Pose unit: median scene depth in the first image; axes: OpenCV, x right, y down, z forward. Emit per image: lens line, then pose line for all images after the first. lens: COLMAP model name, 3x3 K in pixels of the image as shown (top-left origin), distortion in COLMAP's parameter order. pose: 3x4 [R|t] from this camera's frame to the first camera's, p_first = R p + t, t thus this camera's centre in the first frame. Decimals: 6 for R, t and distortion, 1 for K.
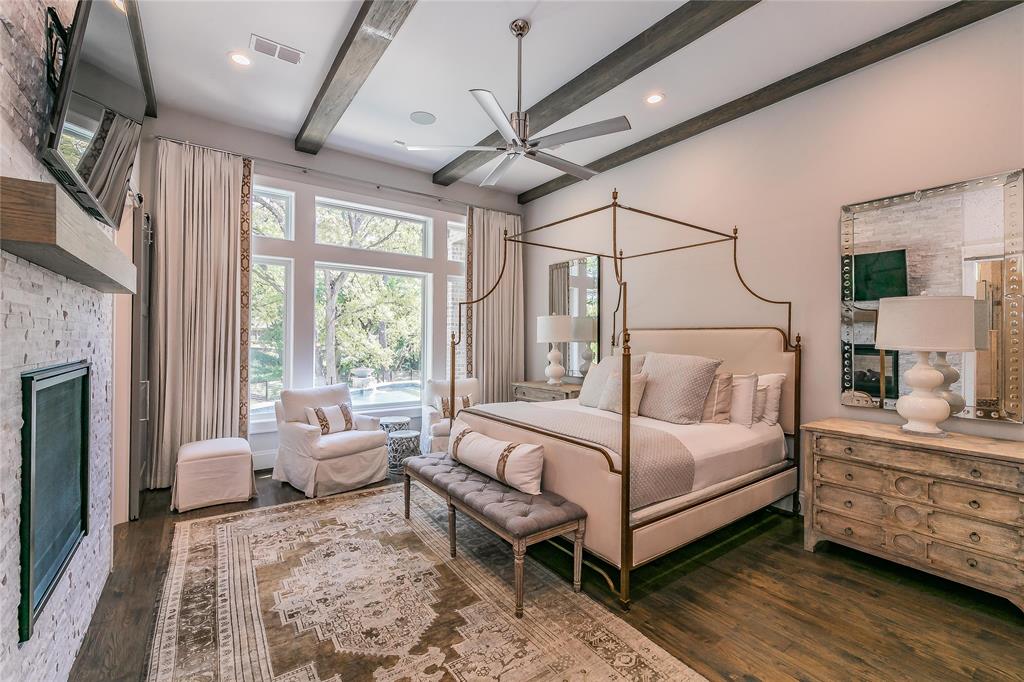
lens RADIAL K [[441.1, 0, 513.7], [0, 441.1, 339.1], [0, 0, 1]] dist [-0.000732, -0.000143]
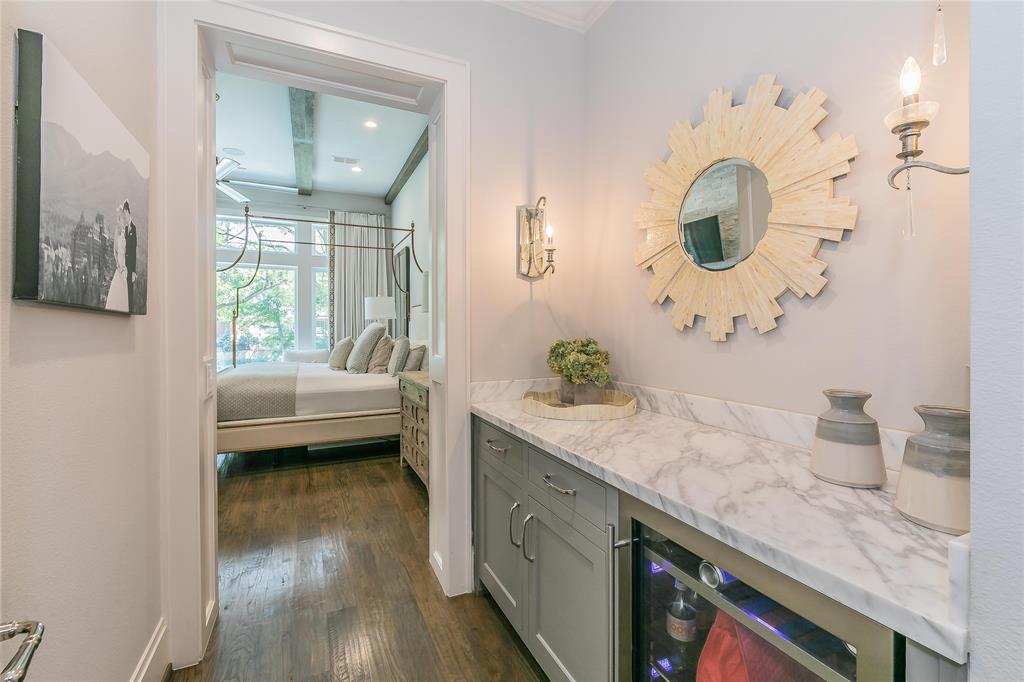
lens RADIAL K [[439.1, 0, 515.3], [0, 439.1, 332.8], [0, 0, 1]] dist [0.000828, 0.000171]
pose [[0.981847, -0.011070, -0.189350, 0.661035], [0.013887, 0.999812, 0.013559, 0.033525], [0.189164, -0.015943, 0.981816, -0.124346]]
